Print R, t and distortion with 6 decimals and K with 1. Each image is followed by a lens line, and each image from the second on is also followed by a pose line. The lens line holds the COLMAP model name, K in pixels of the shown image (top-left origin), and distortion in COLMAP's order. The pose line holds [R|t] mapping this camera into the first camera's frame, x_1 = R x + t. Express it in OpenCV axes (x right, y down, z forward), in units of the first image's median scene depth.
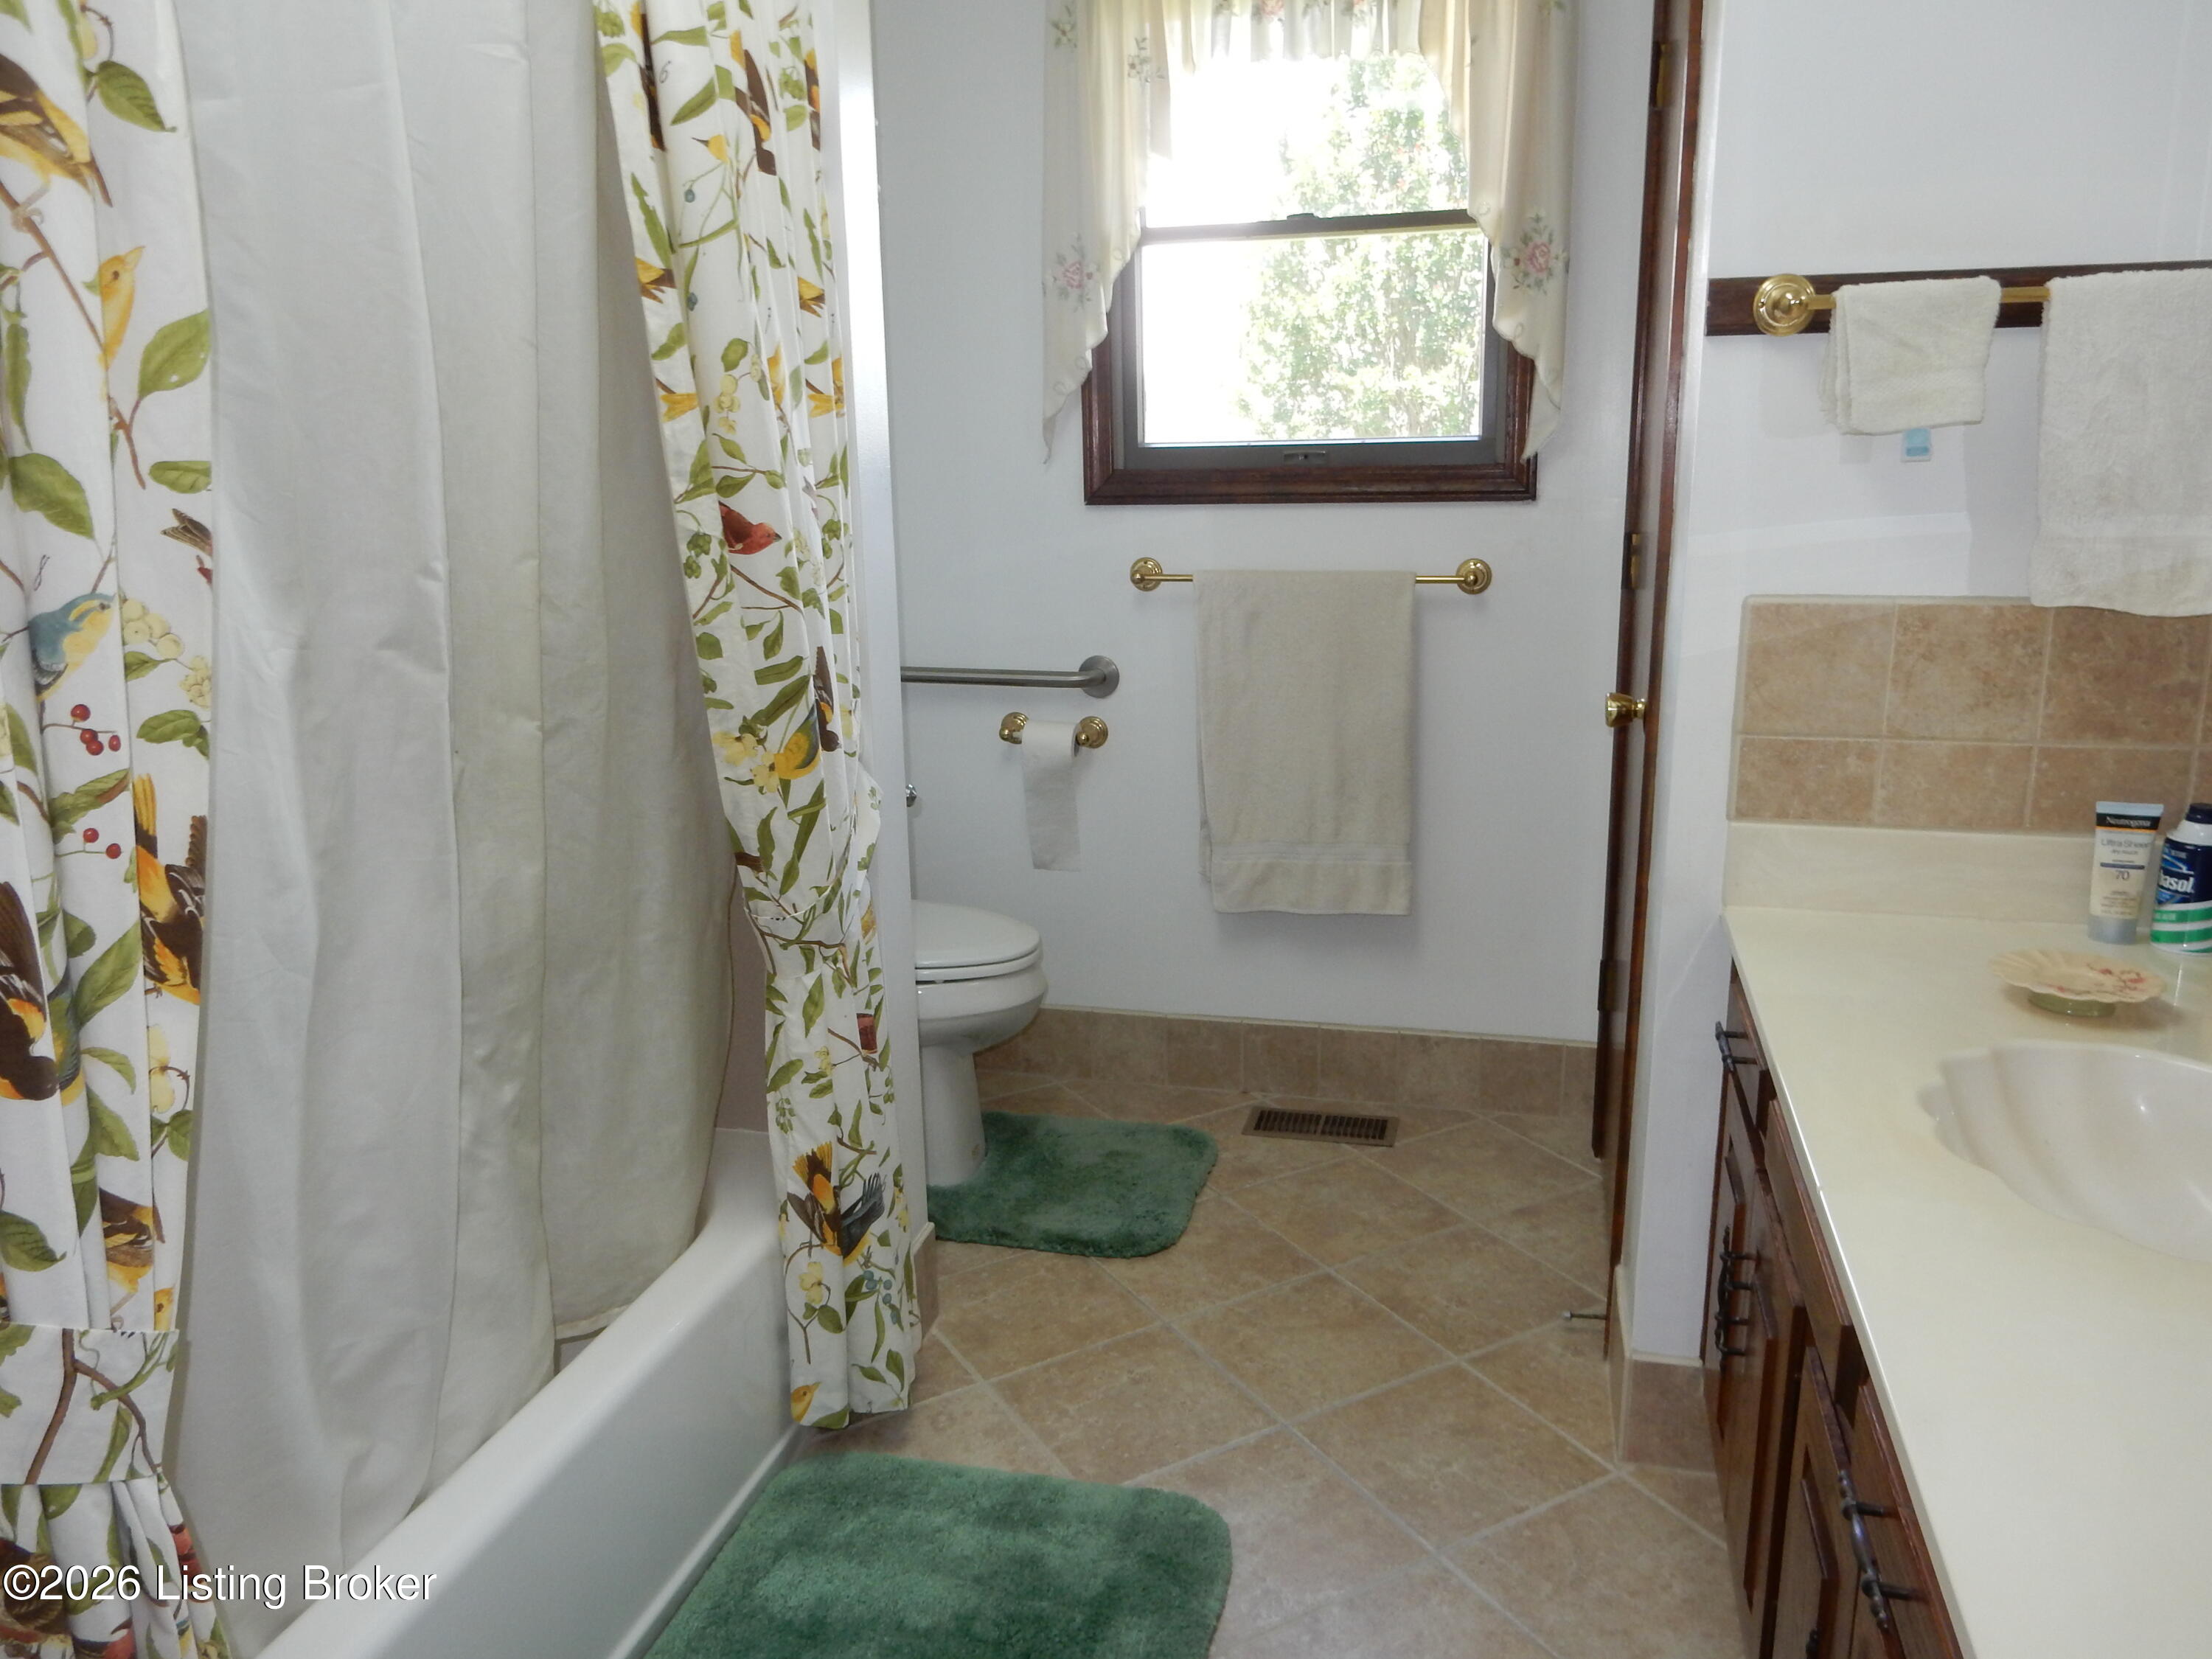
lens RADIAL K [[1626.7, 0, 1105.2], [0, 1626.7, 835.8], [0, 0, 1]] dist [-0.000606, 0.003044]
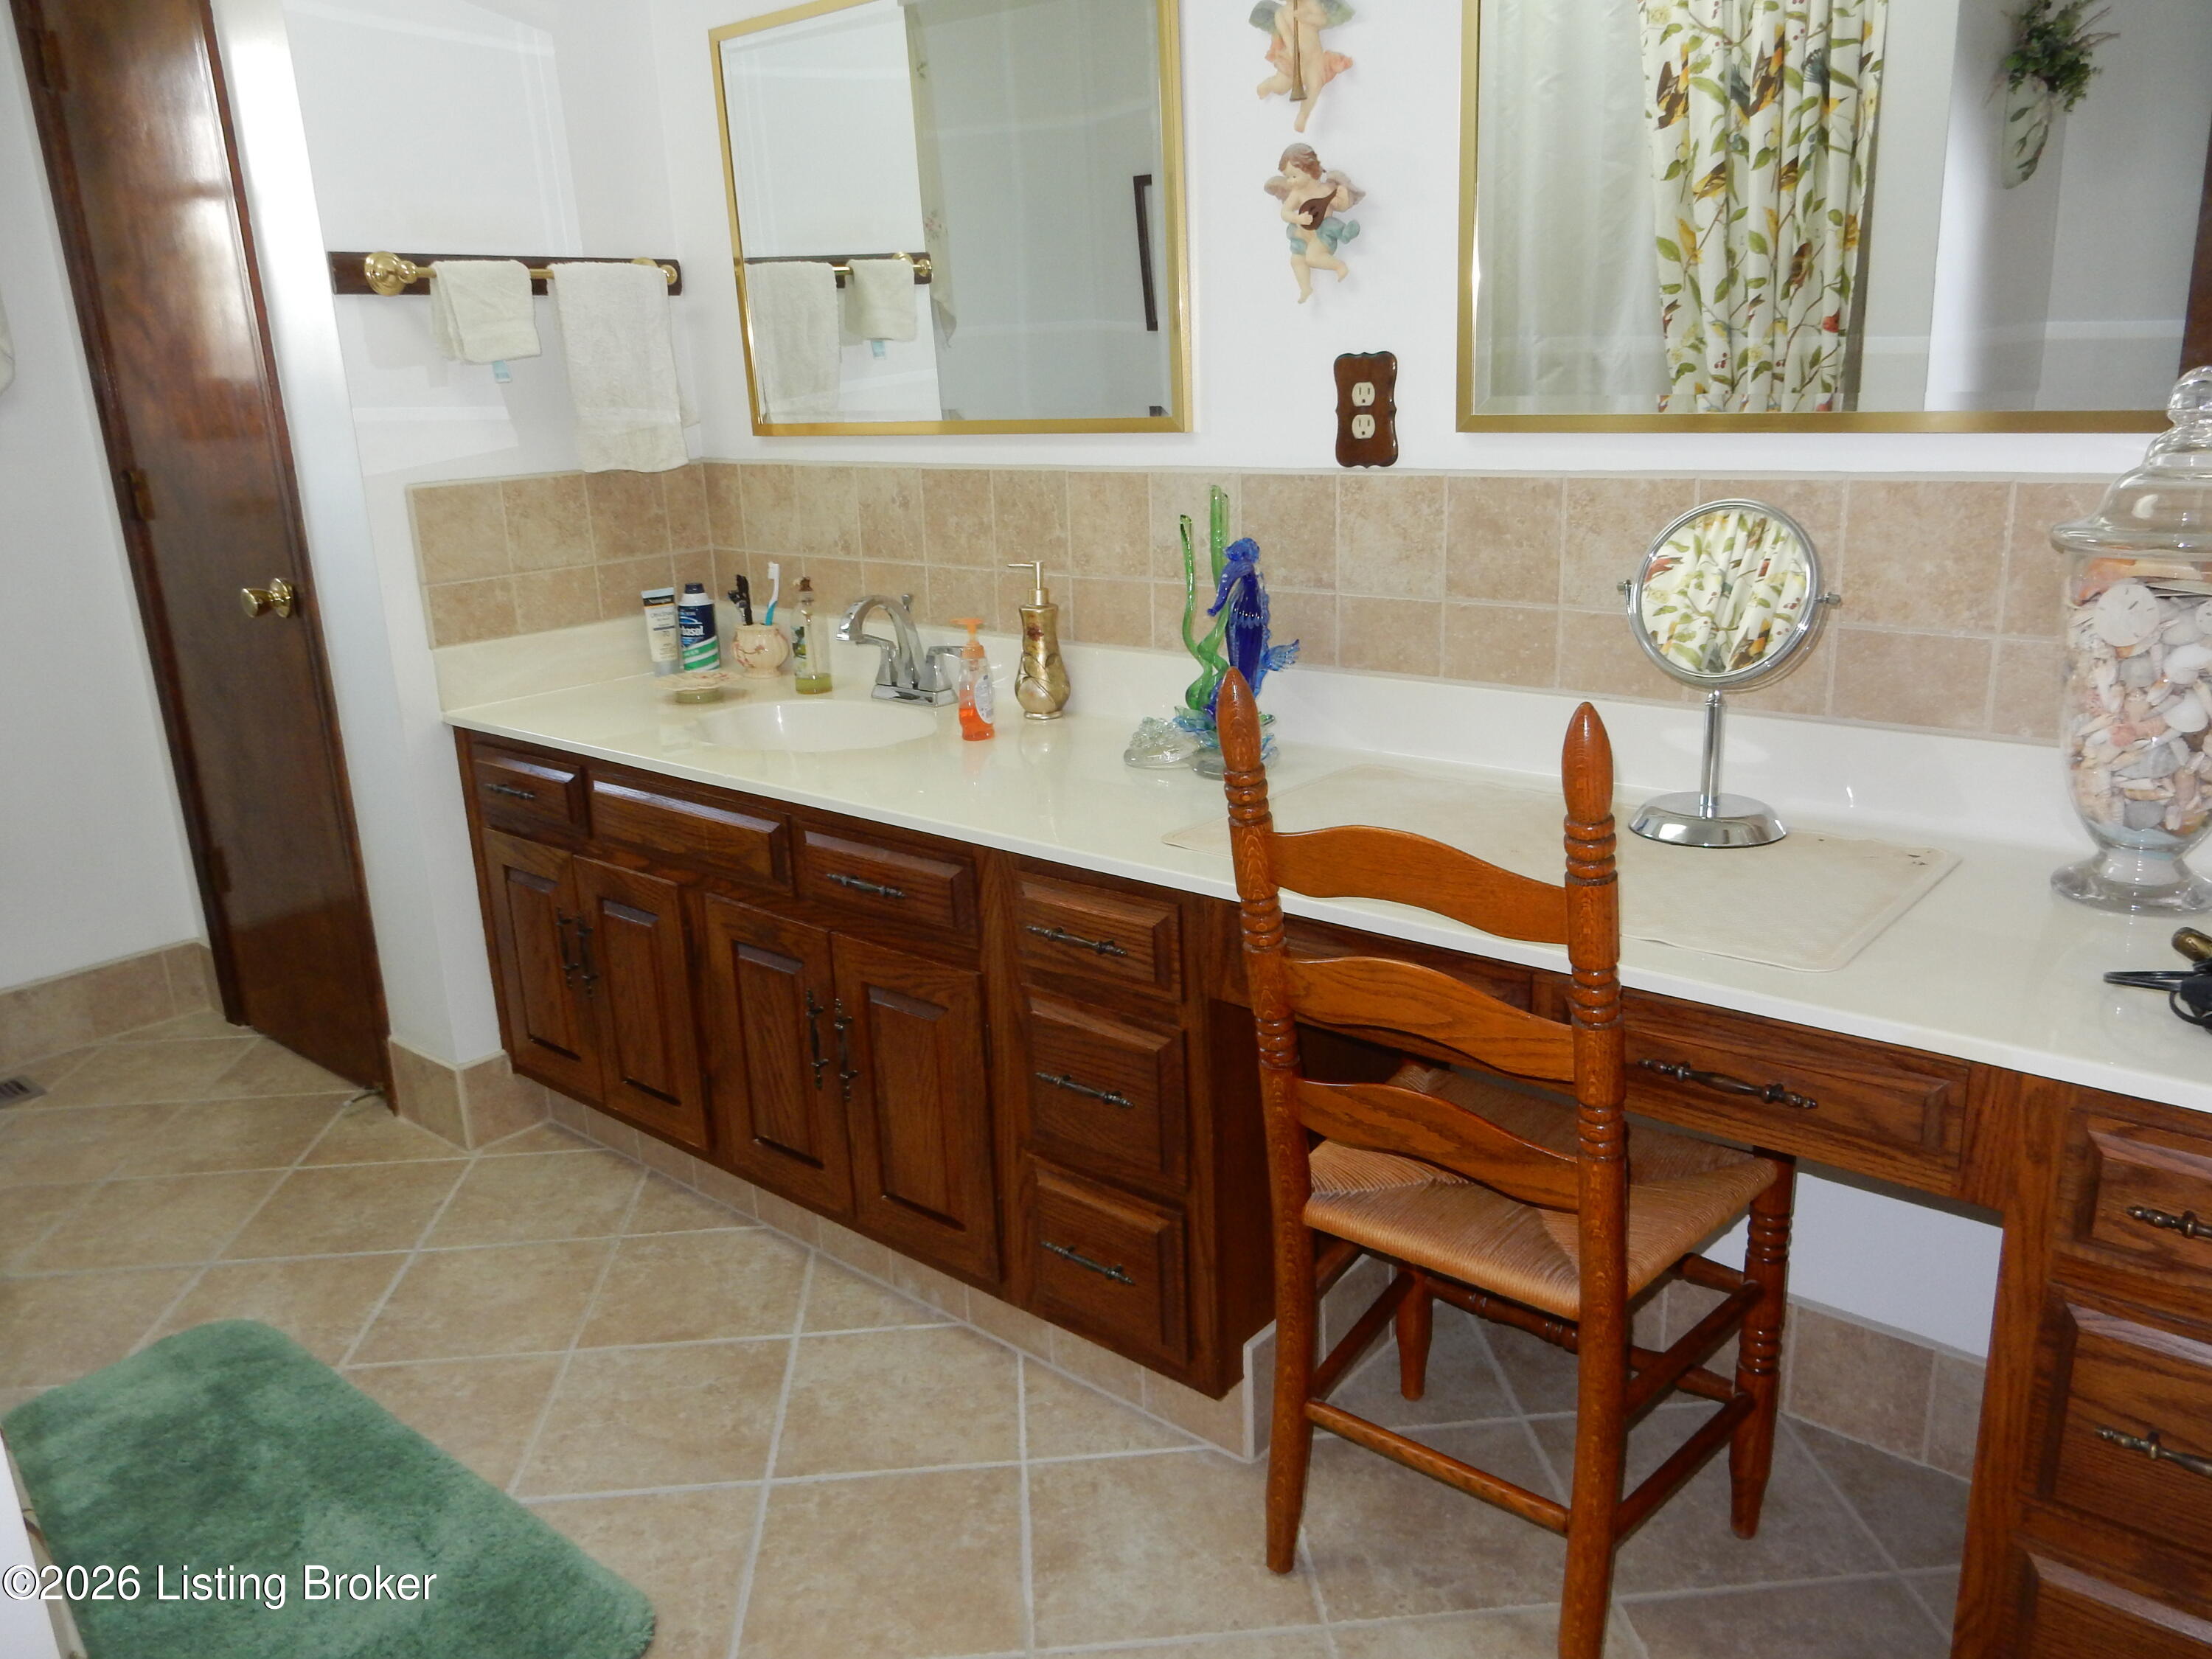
lens RADIAL K [[1626.7, 0, 1105.2], [0, 1626.7, 835.8], [0, 0, 1]] dist [-0.000606, 0.003044]
pose [[0.445220, -0.255368, 0.858234, -0.613645], [0.244503, 0.956717, 0.157832, 0.066408], [-0.861392, 0.139571, 0.488388, -0.148625]]
